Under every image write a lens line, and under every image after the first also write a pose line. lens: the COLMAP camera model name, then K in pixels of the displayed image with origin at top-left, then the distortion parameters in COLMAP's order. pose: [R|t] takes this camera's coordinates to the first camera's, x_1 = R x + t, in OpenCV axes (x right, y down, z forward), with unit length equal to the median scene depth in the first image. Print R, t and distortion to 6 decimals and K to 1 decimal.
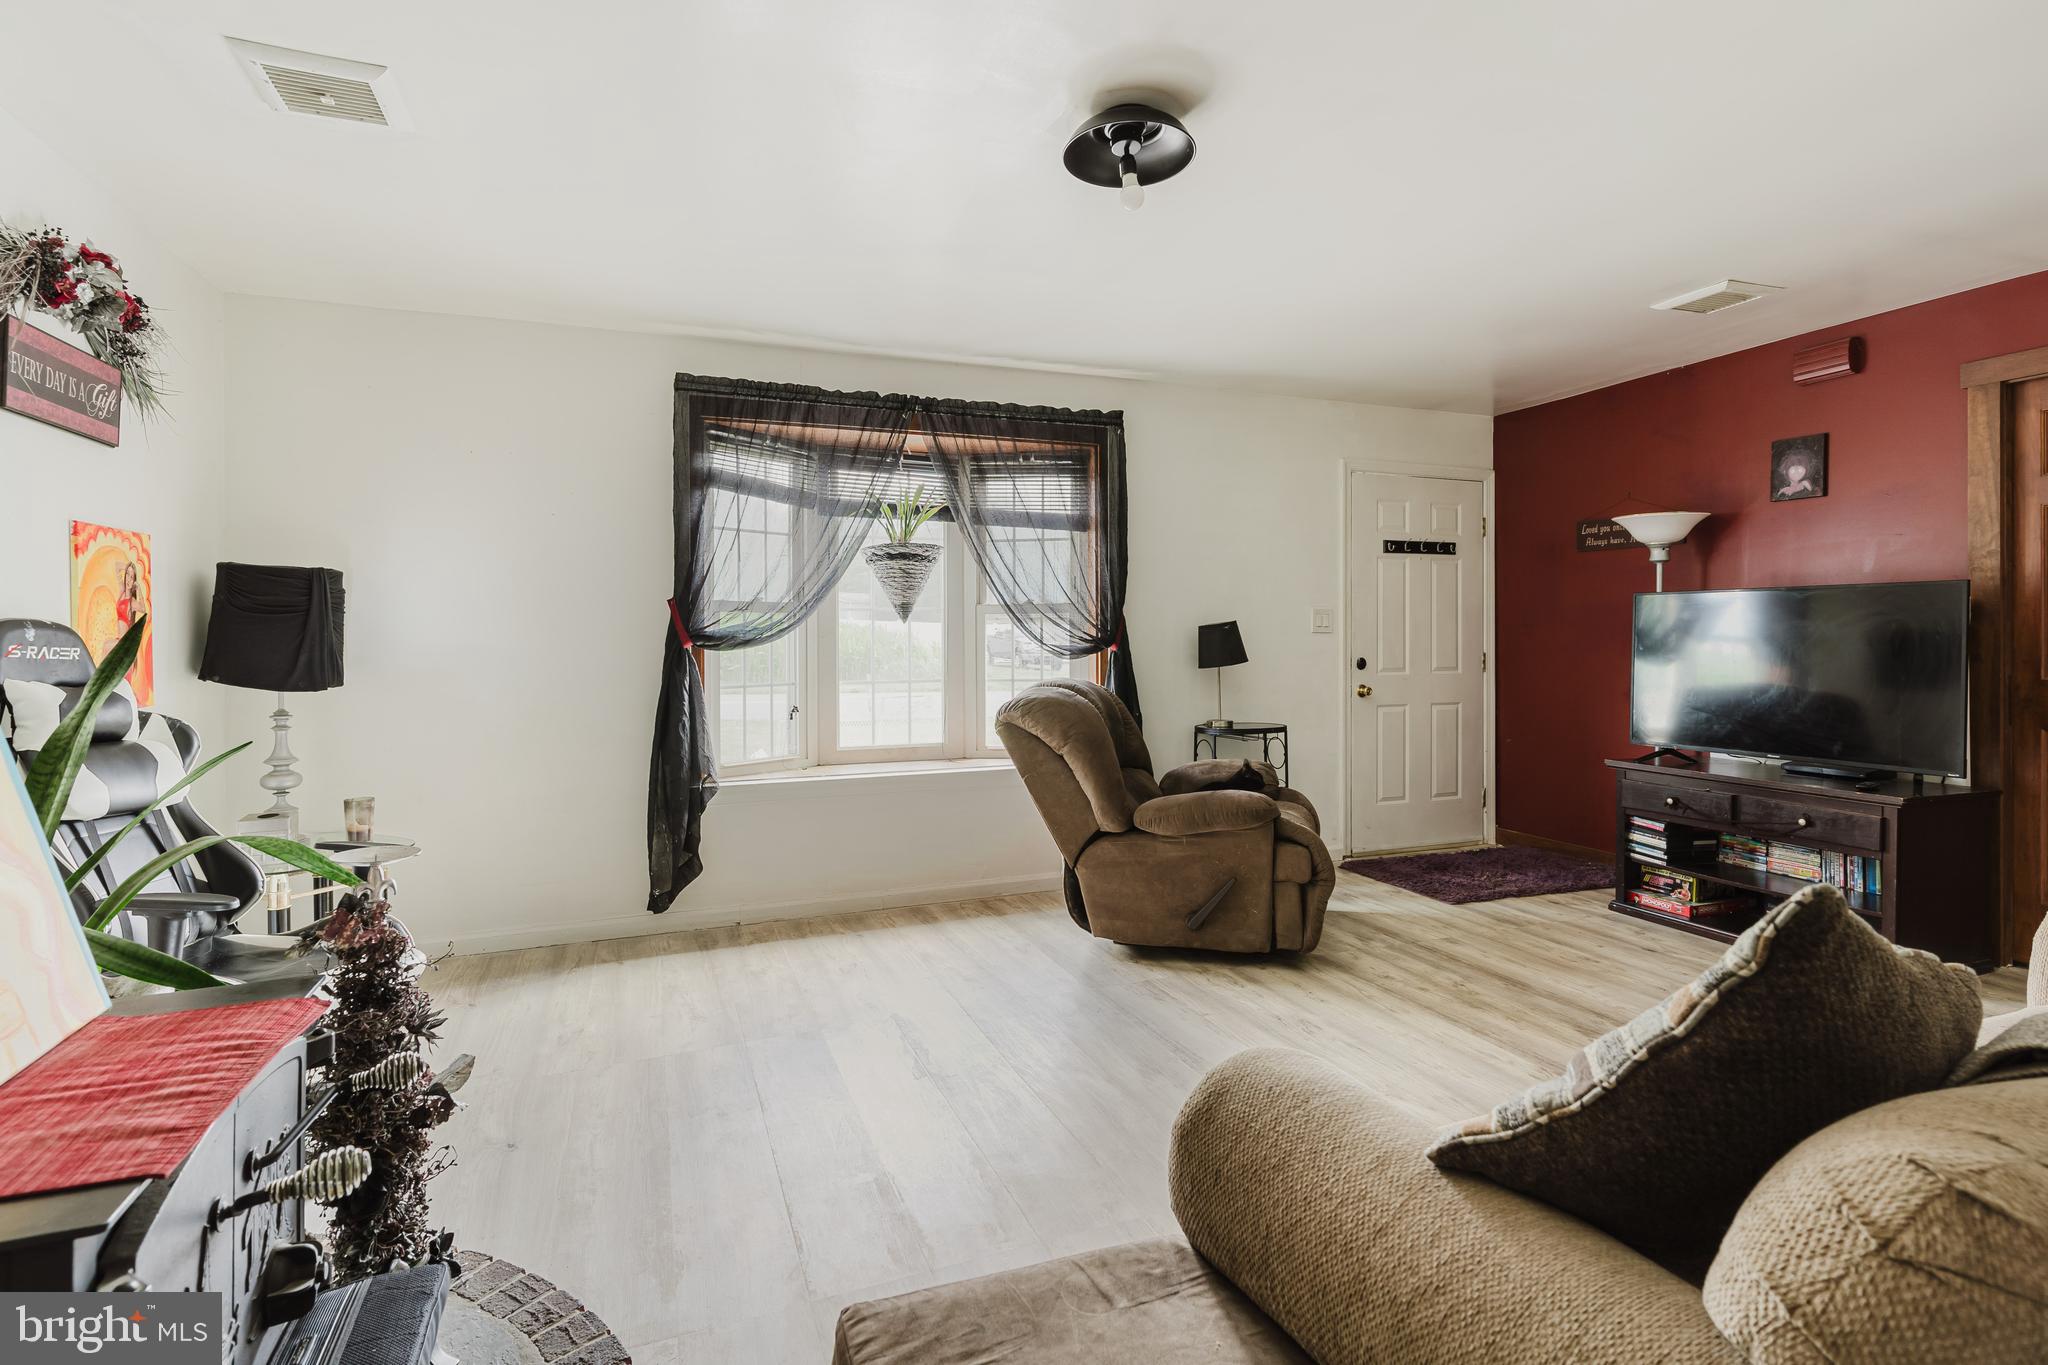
lens RADIAL K [[988.7, 0, 1018.6], [0, 988.7, 637.9], [0, 0, 1]] dist [-0.002218, 0.001157]
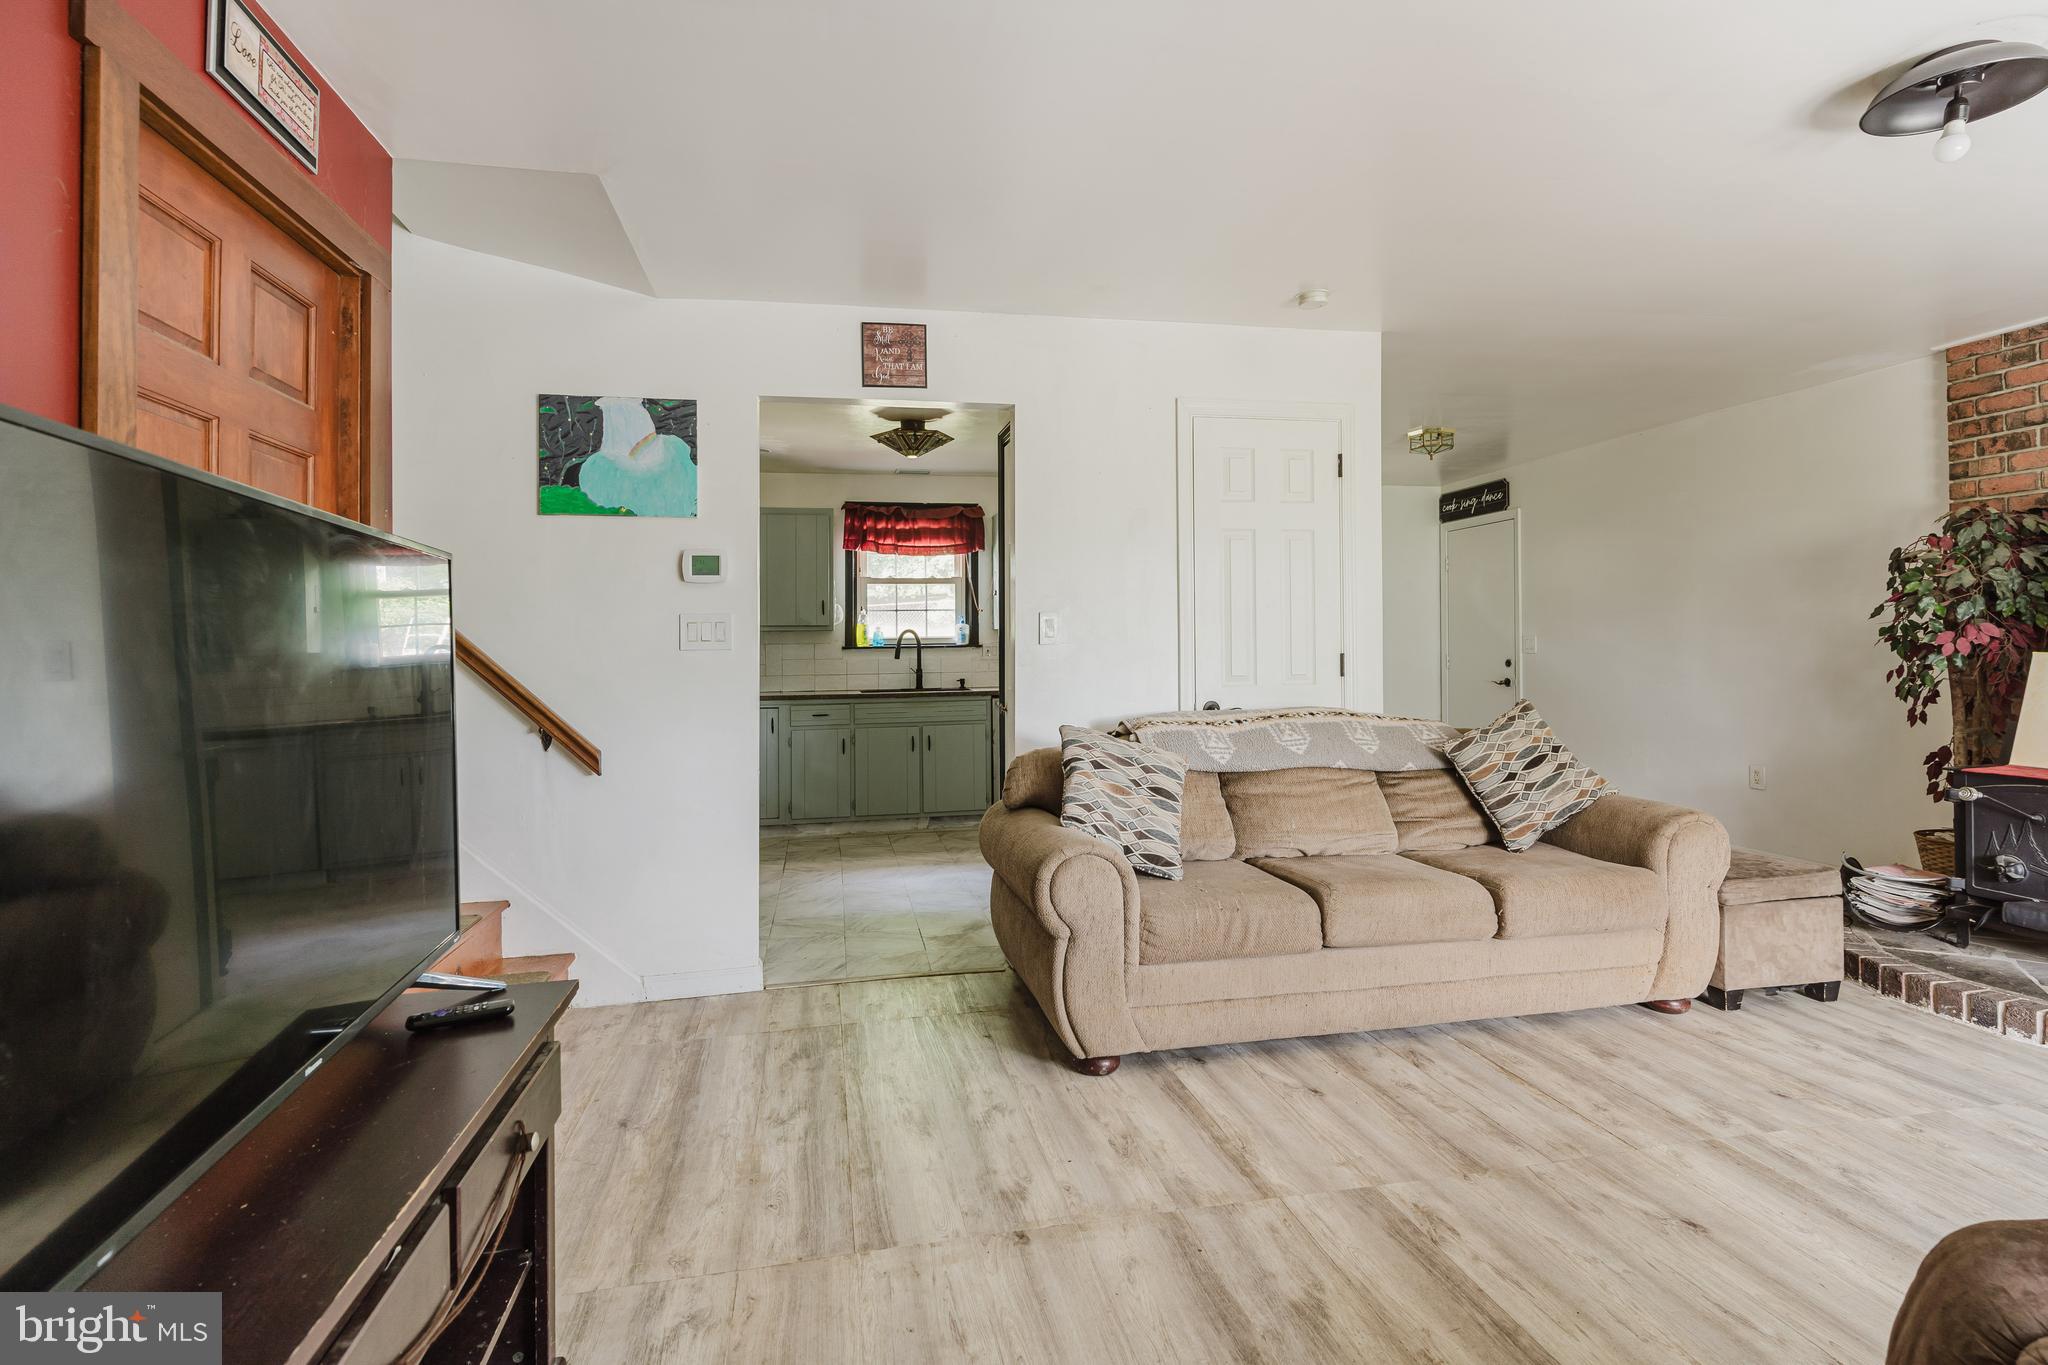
lens RADIAL K [[988.7, 0, 1018.6], [0, 988.7, 637.9], [0, 0, 1]] dist [-0.002218, 0.001157]
pose [[-0.985355, 0.020581, 0.169270, 0.578723], [0.018440, 0.999729, -0.014214, -0.000428], [-0.169517, -0.010884, -0.985467, 1.463461]]
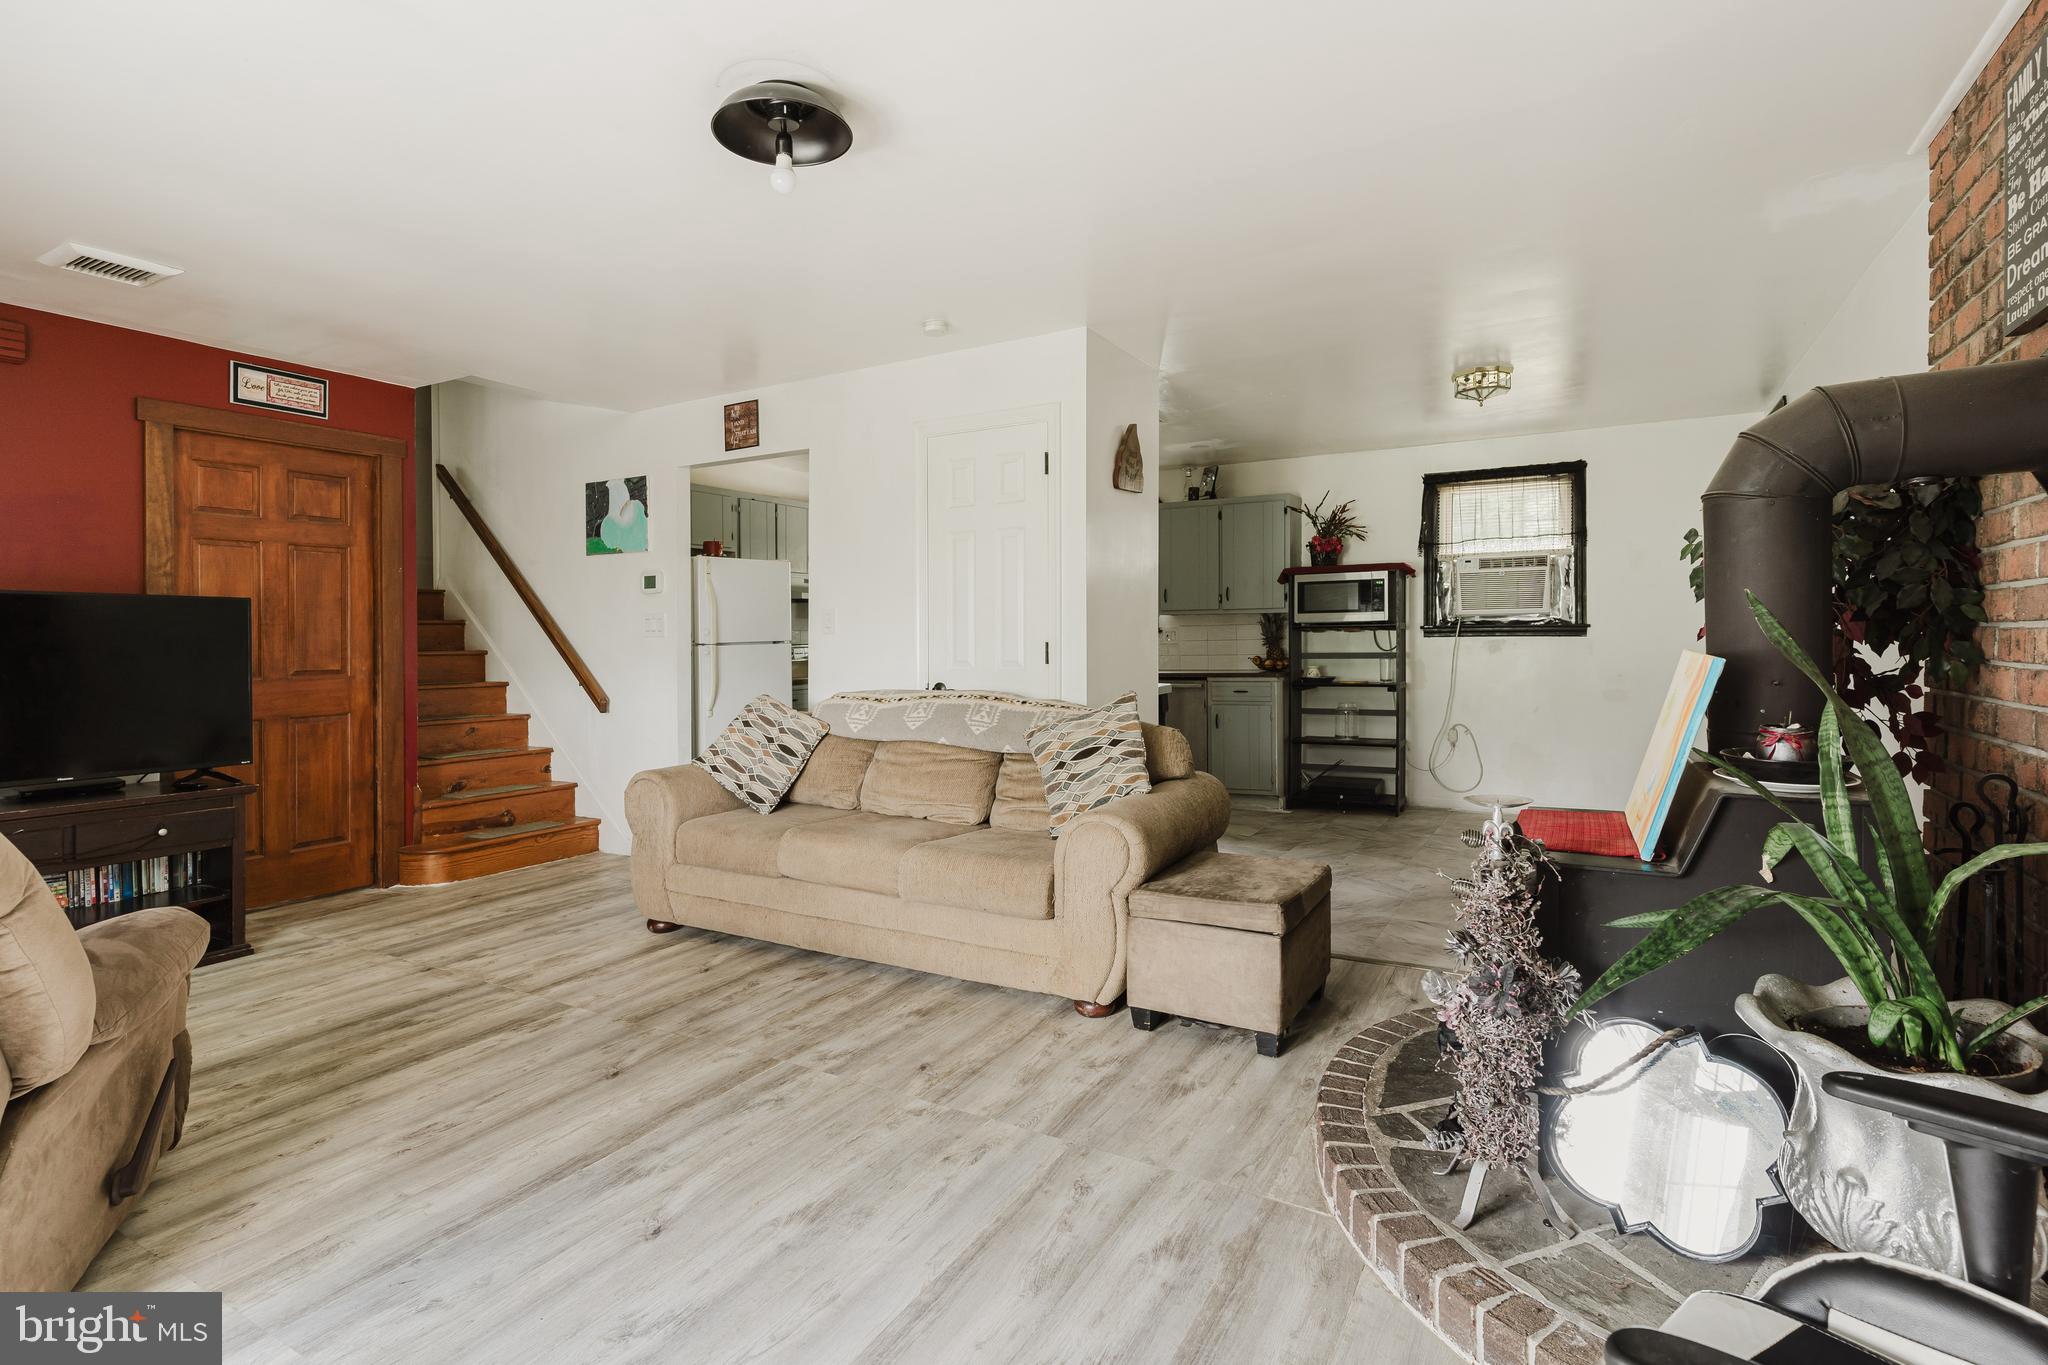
lens RADIAL K [[988.7, 0, 1018.6], [0, 988.7, 637.9], [0, 0, 1]] dist [-0.002218, 0.001157]
pose [[-0.634983, 0.011862, 0.772435, -0.568782], [0.012331, 0.999910, -0.005219, 0.009047], [-0.772428, 0.006211, -0.635073, 1.045167]]
